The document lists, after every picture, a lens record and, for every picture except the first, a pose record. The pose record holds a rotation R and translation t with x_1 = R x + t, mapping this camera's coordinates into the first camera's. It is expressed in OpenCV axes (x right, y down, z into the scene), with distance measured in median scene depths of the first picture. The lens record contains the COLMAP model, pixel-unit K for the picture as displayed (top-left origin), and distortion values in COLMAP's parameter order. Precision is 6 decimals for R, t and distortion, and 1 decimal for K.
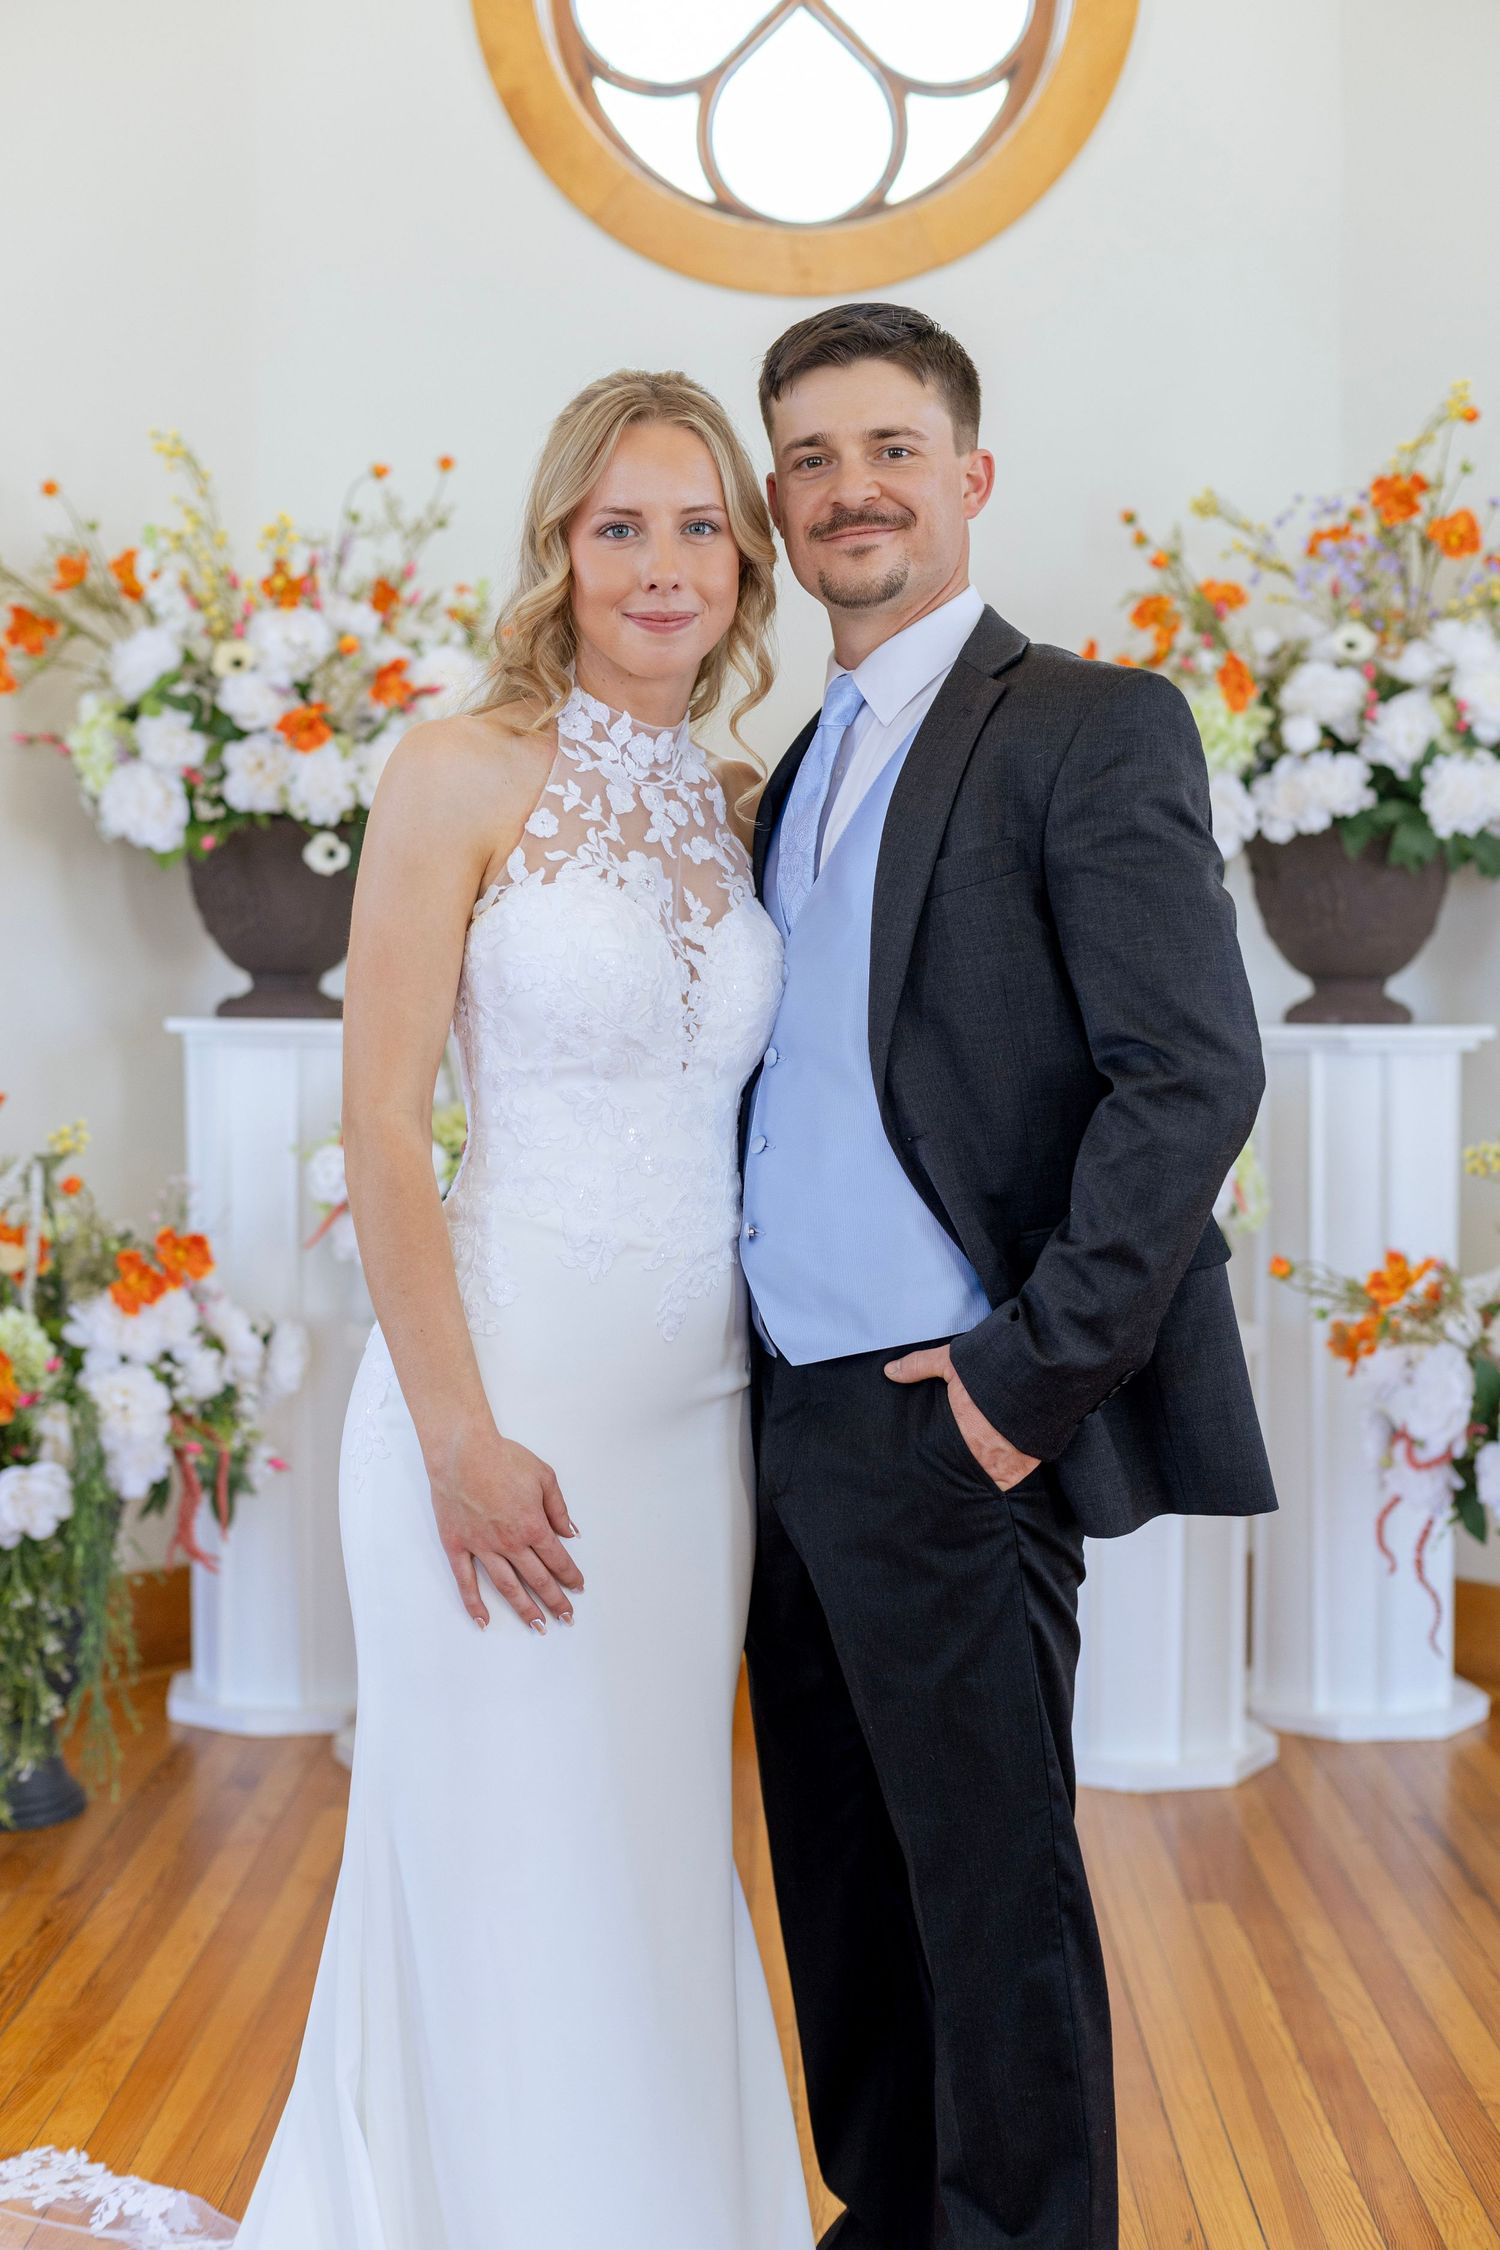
lens RADIAL K [[2971.8, 0, 750.0], [0, 2971.8, 1125.0], [0, 0, 1]] dist [0.003359, 0.037317]
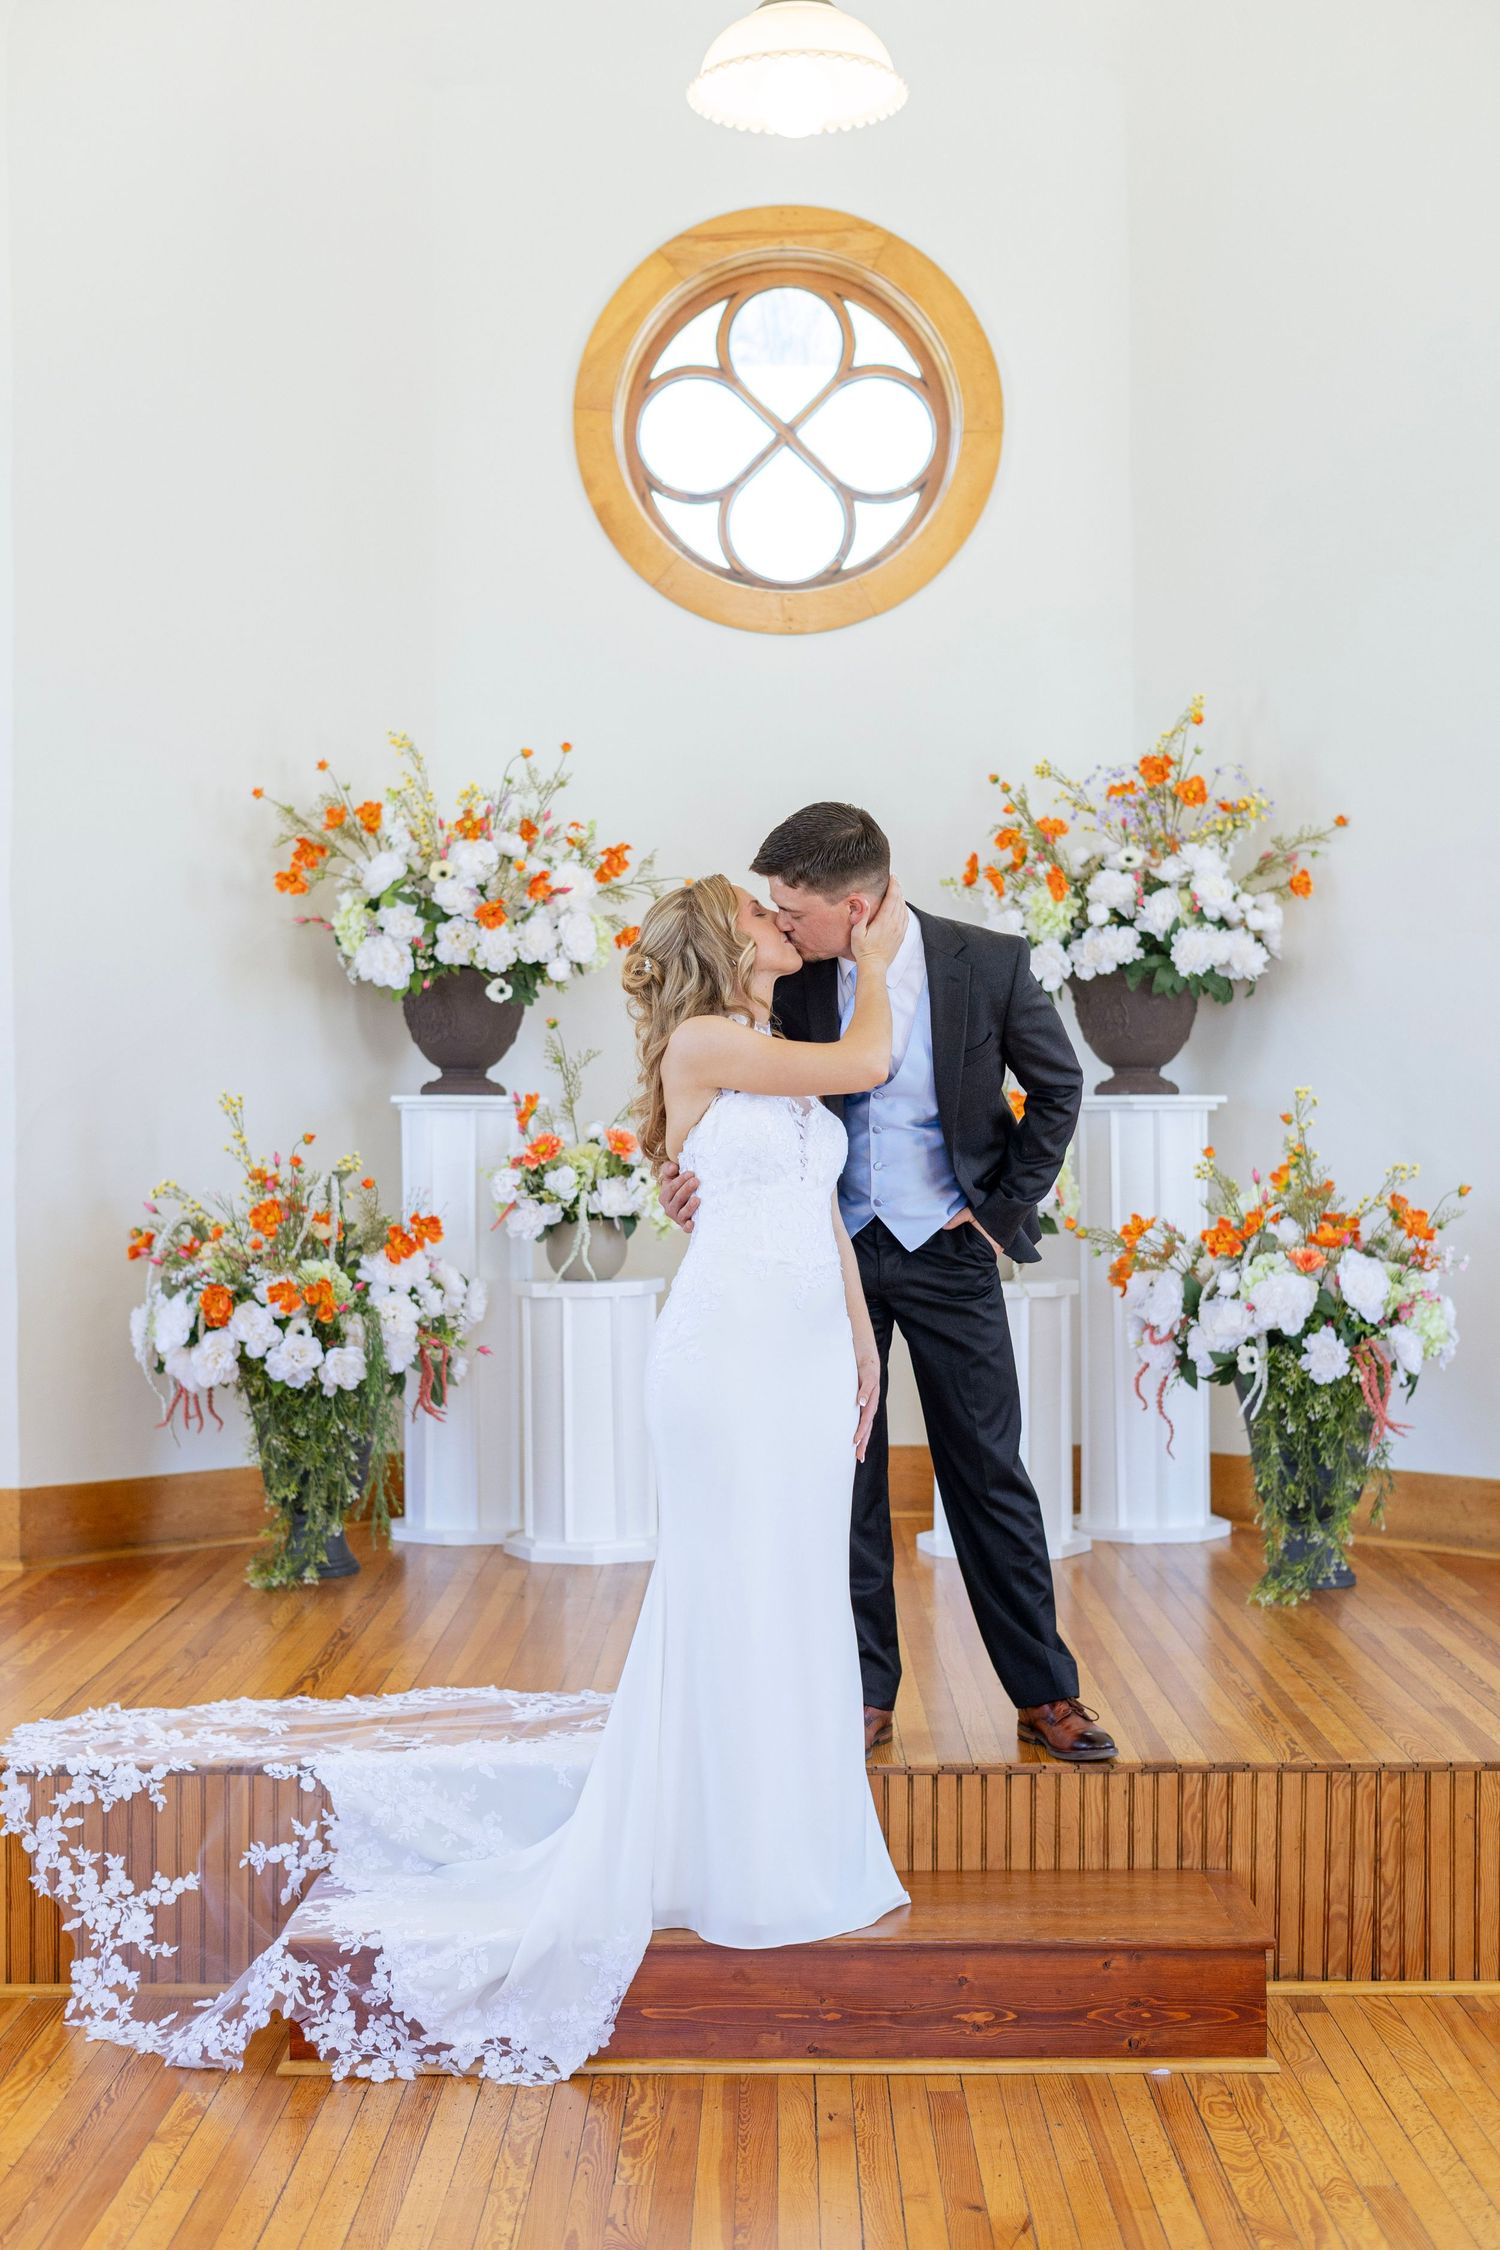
lens RADIAL K [[2971.8, 0, 750.0], [0, 2971.8, 1125.0], [0, 0, 1]] dist [0.003359, 0.037317]
pose [[0.999940, -0.005660, 0.009325, -0.020553], [0.006119, 0.998735, -0.049918, 0.062950], [-0.009031, 0.049972, 0.998710, -0.608874]]
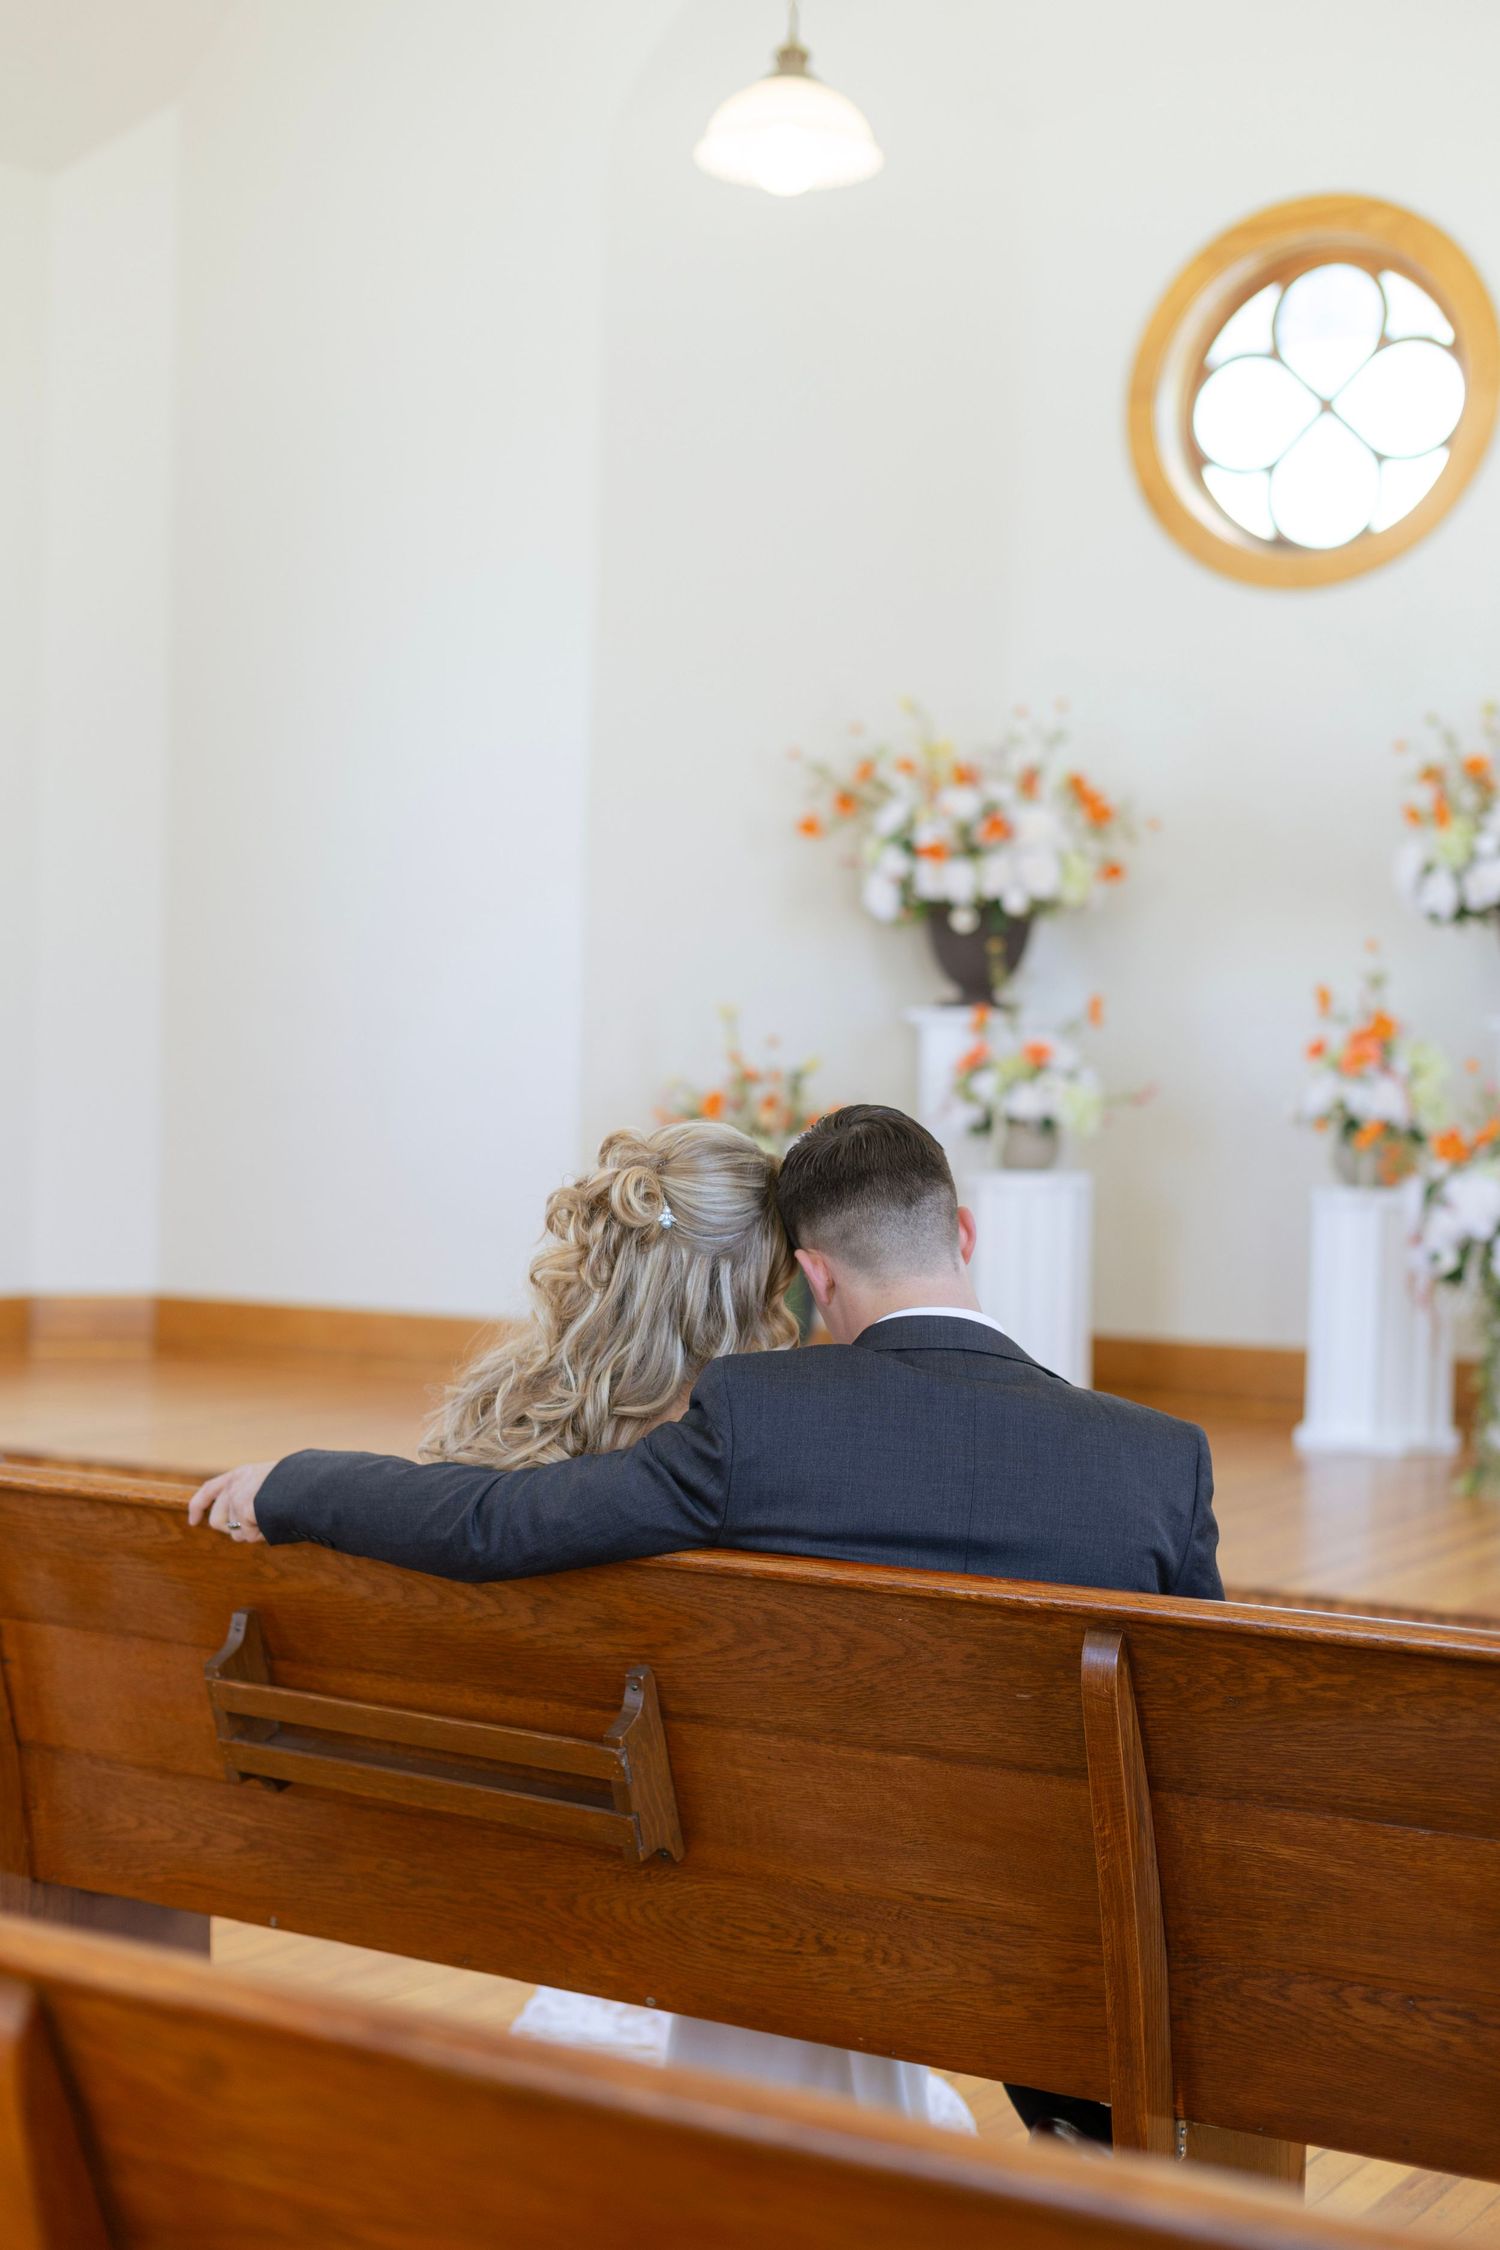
lens RADIAL K [[2971.8, 0, 750.0], [0, 2971.8, 1125.0], [0, 0, 1]] dist [0.003359, 0.037317]
pose [[0.876987, 0.024849, -0.479871, 0.632381], [-0.042597, 0.998751, -0.026131, 0.092386], [0.478622, 0.043358, 0.876950, -0.696093]]
